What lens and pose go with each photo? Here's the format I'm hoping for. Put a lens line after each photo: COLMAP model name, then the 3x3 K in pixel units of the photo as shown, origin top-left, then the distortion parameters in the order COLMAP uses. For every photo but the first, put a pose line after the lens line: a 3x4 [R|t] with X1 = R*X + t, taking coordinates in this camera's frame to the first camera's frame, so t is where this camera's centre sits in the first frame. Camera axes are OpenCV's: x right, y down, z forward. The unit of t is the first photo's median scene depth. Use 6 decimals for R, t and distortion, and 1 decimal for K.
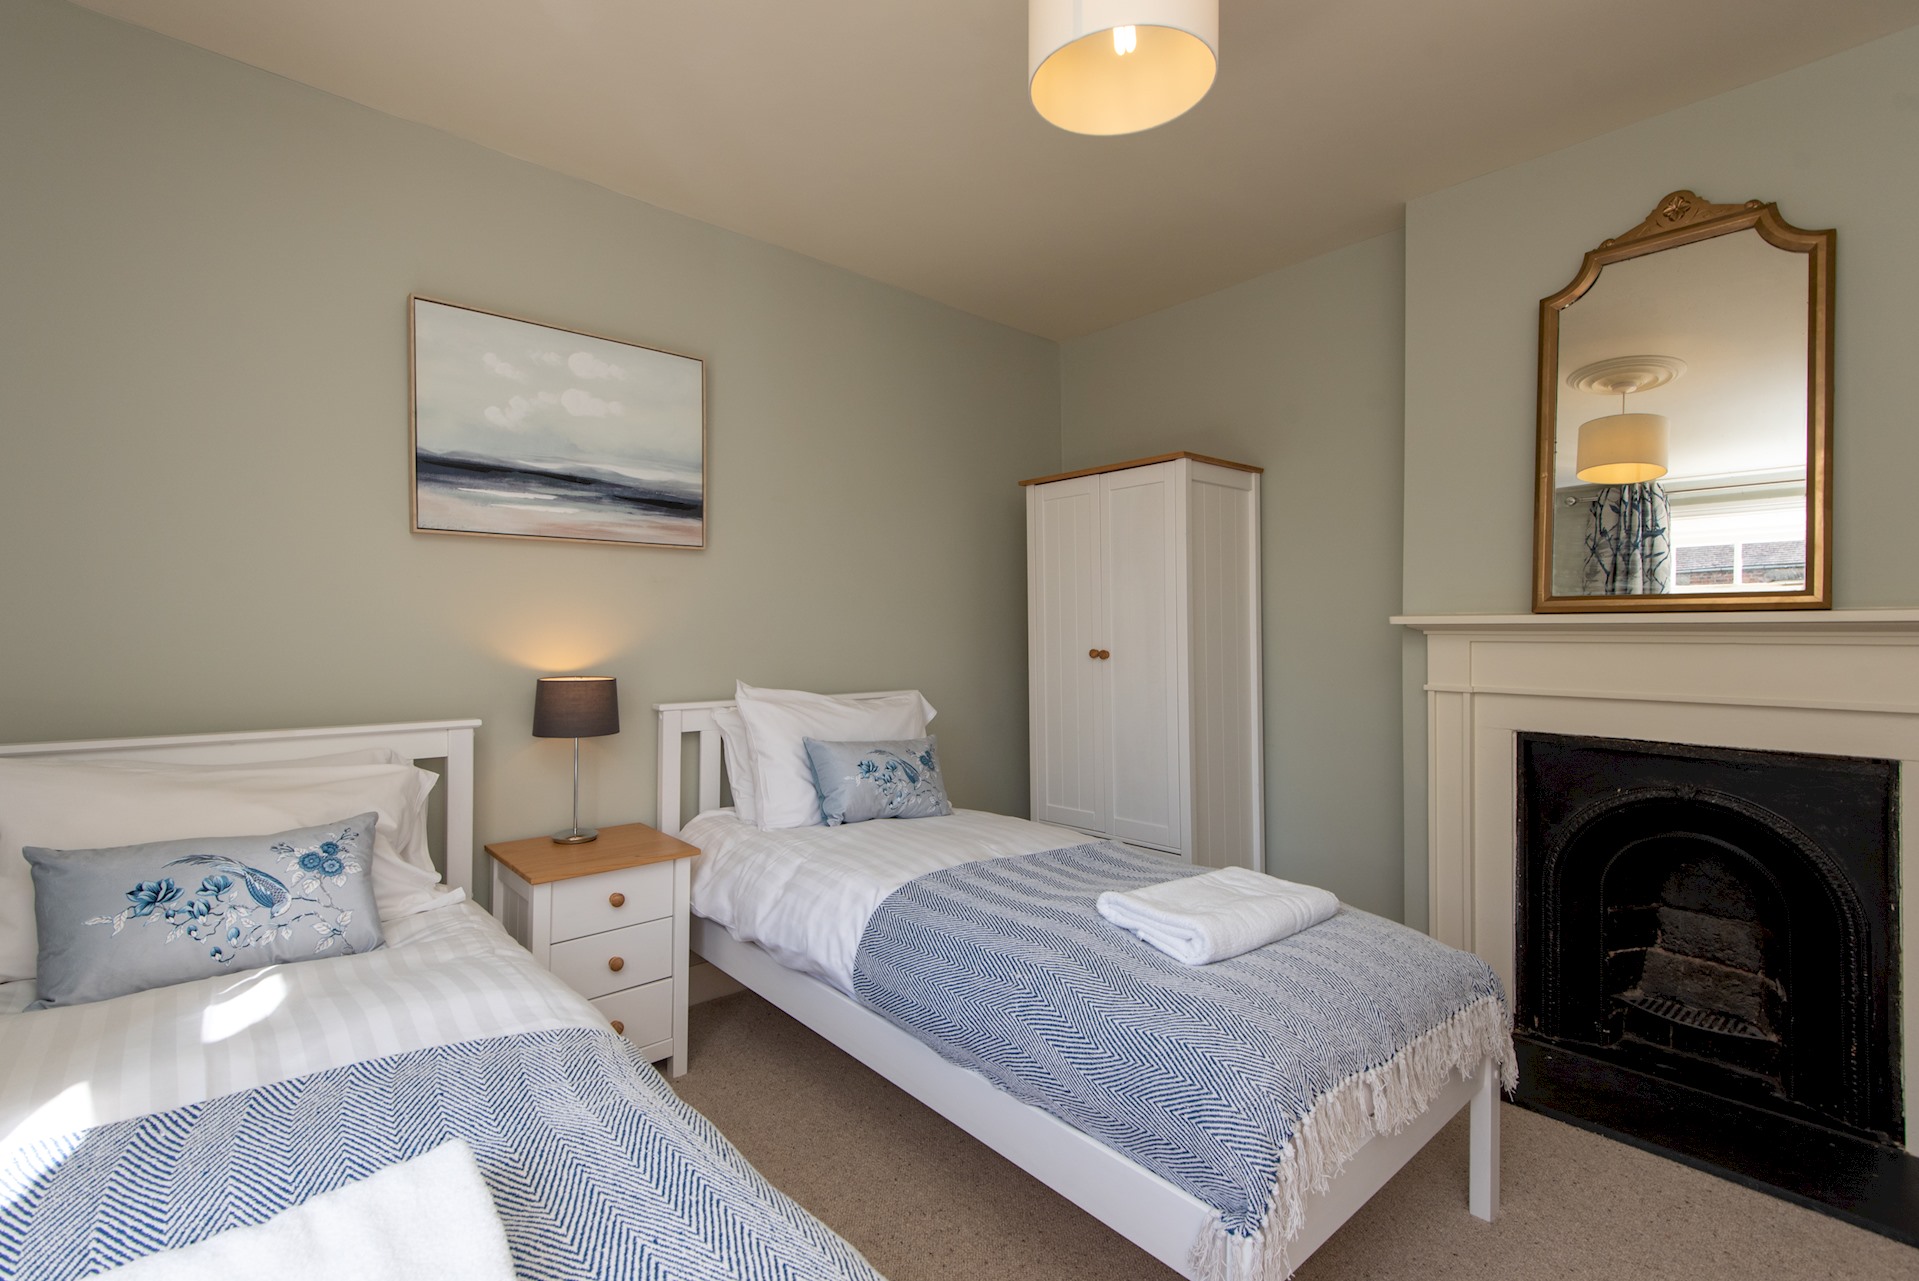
lens RADIAL K [[845.7, 0, 963.0], [0, 845.7, 632.7], [0, 0, 1]] dist [0.000495, -0.000401]
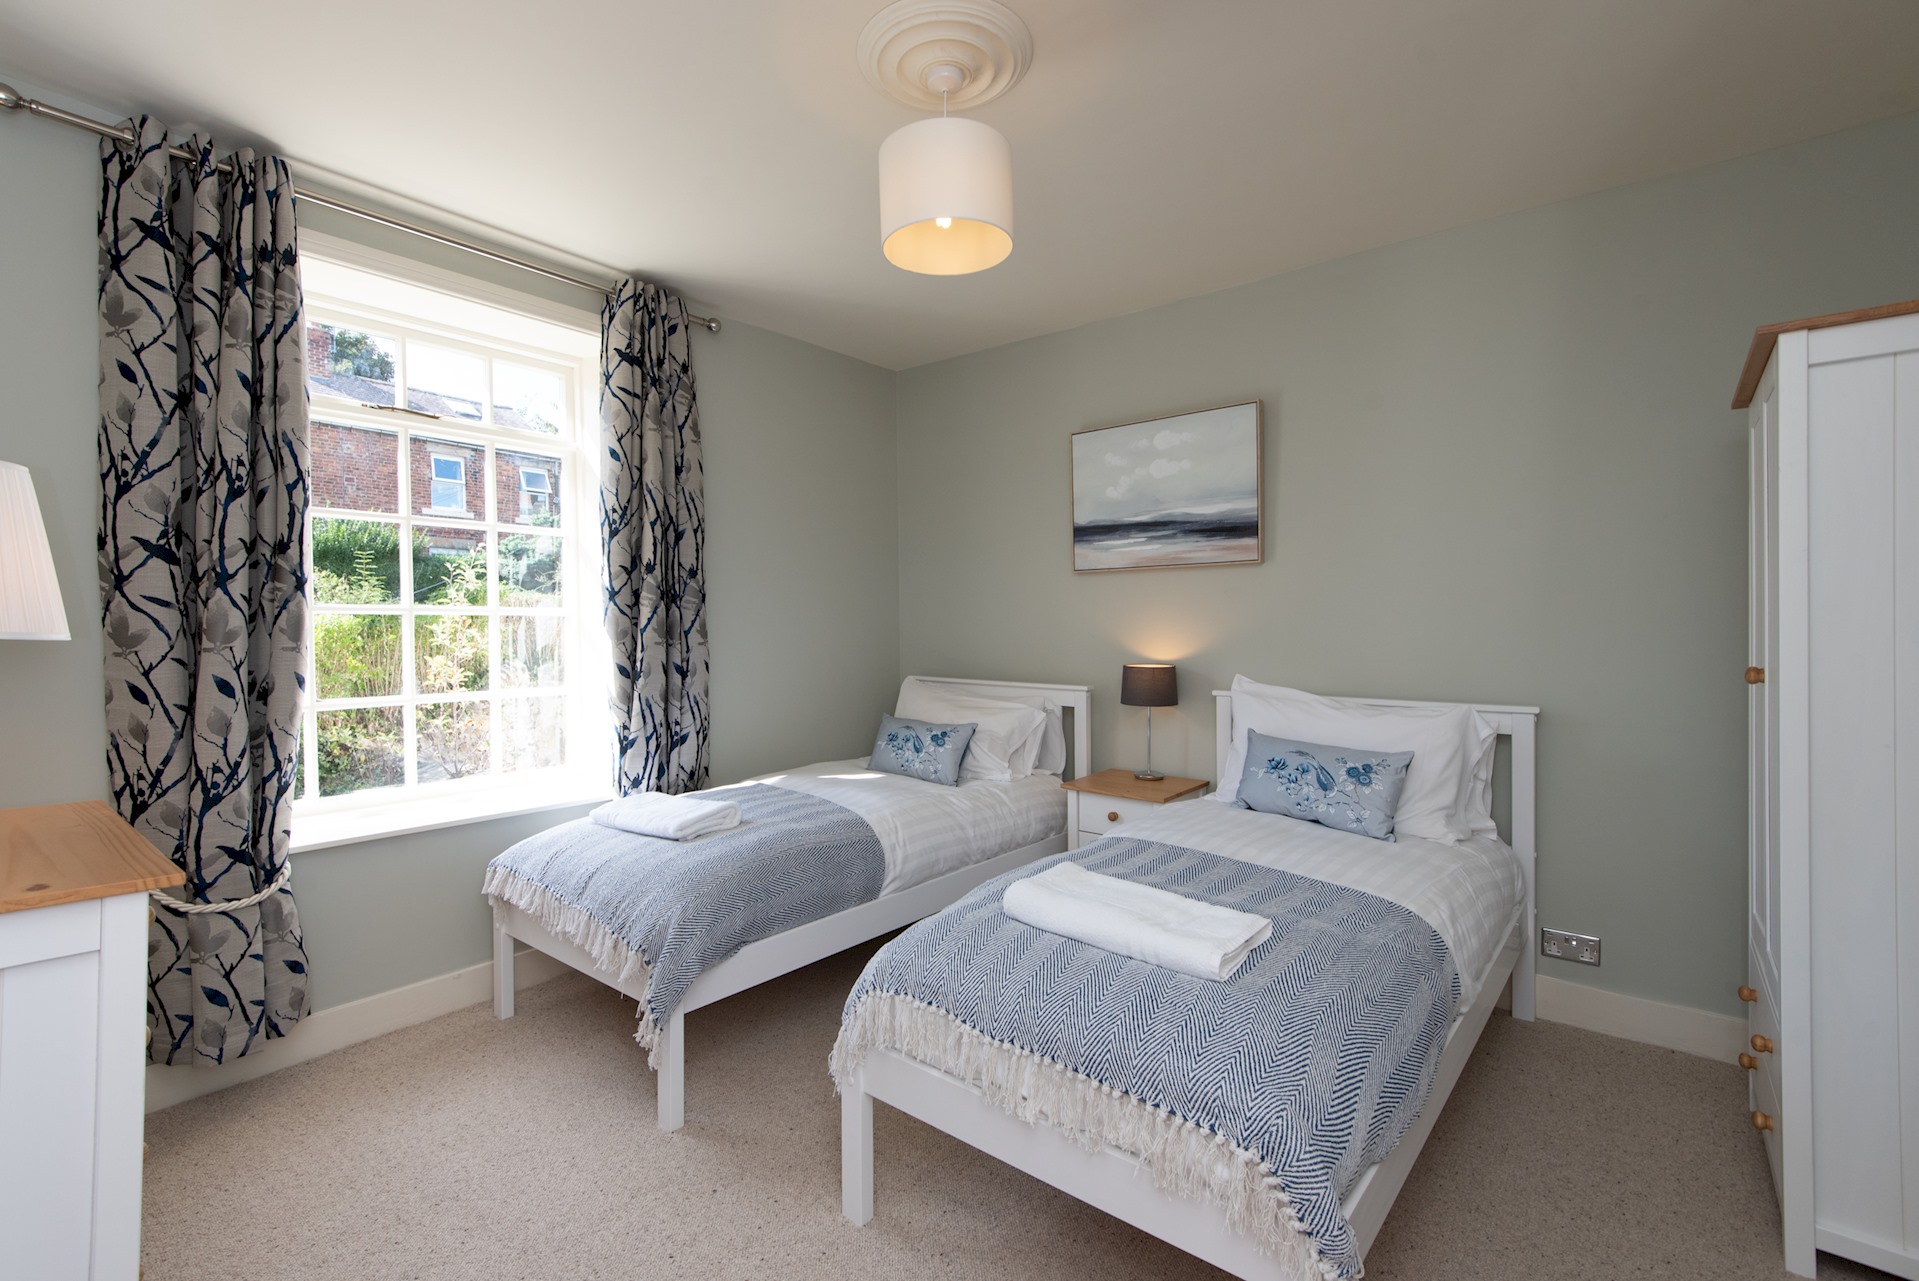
lens RADIAL K [[845.7, 0, 963.6], [0, 845.7, 637.1], [0, 0, 1]] dist [0.000495, -0.000401]
pose [[0.158680, 0.023732, -0.987045, 0.891075], [0.007013, 0.999659, 0.025162, -0.030539], [0.987305, -0.010915, 0.158459, 0.456439]]
